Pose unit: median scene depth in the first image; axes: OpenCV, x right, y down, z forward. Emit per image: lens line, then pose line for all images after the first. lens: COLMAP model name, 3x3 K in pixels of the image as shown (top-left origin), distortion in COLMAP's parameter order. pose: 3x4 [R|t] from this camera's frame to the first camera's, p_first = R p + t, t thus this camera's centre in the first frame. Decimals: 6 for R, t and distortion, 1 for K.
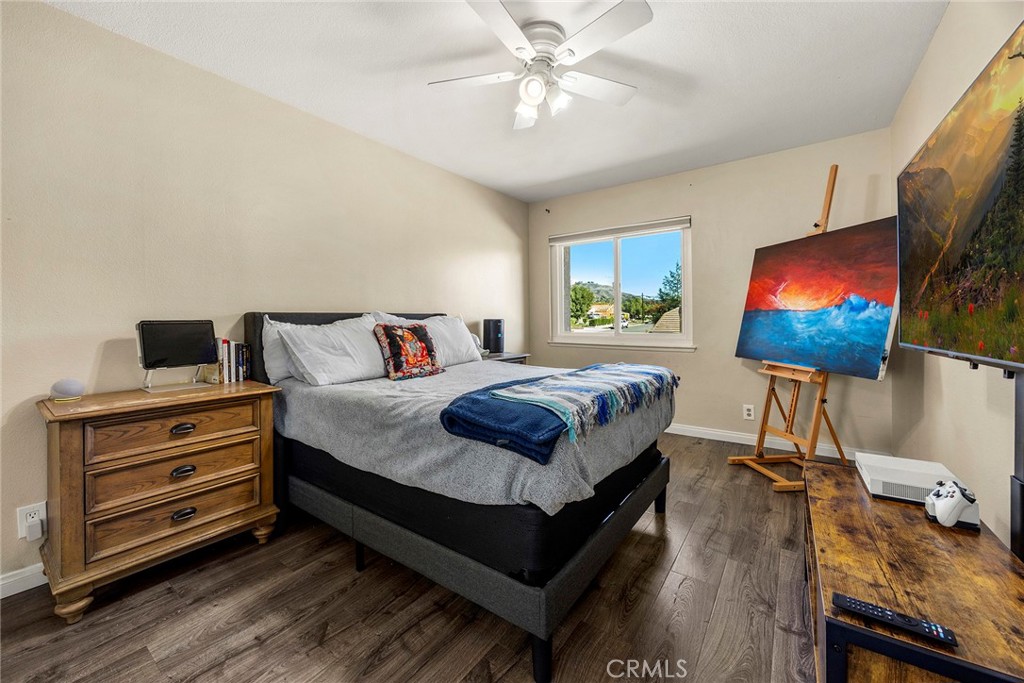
lens RADIAL K [[394.2, 0, 507.1], [0, 394.2, 334.2], [0, 0, 1]] dist [-0.001489, -0.000068]
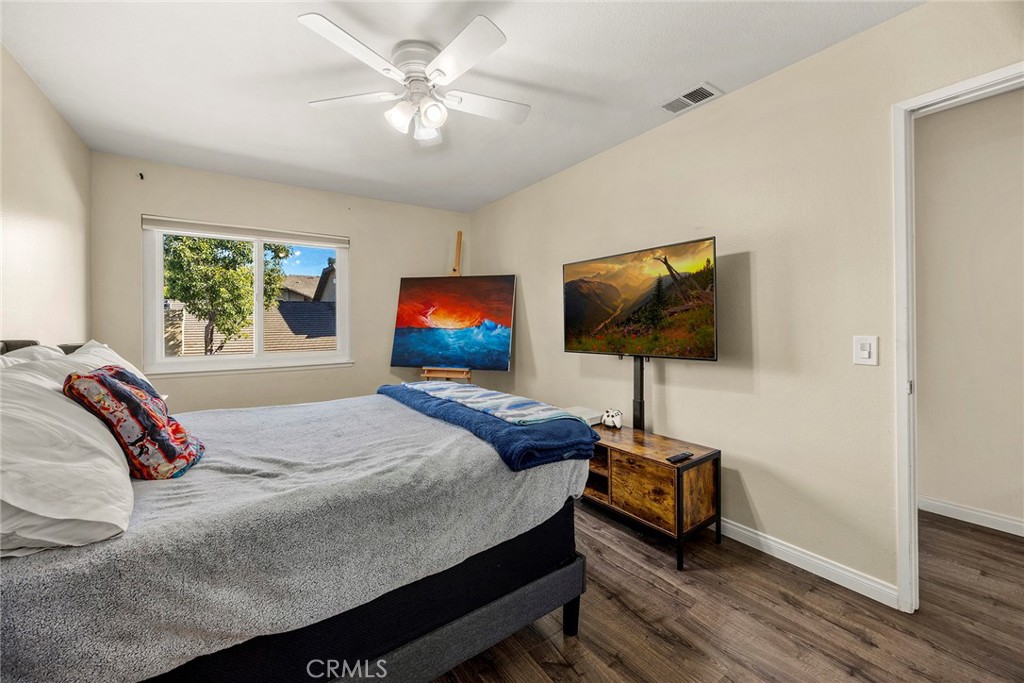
lens RADIAL K [[396.6, 0, 511.6], [0, 396.6, 329.4], [0, 0, 1]] dist [-0.000547, 0.000015]
pose [[0.324245, -0.015382, 0.945848, -0.585600], [0.040323, 0.999184, 0.002426, -0.058276], [-0.945113, 0.037353, 0.324600, 0.365093]]
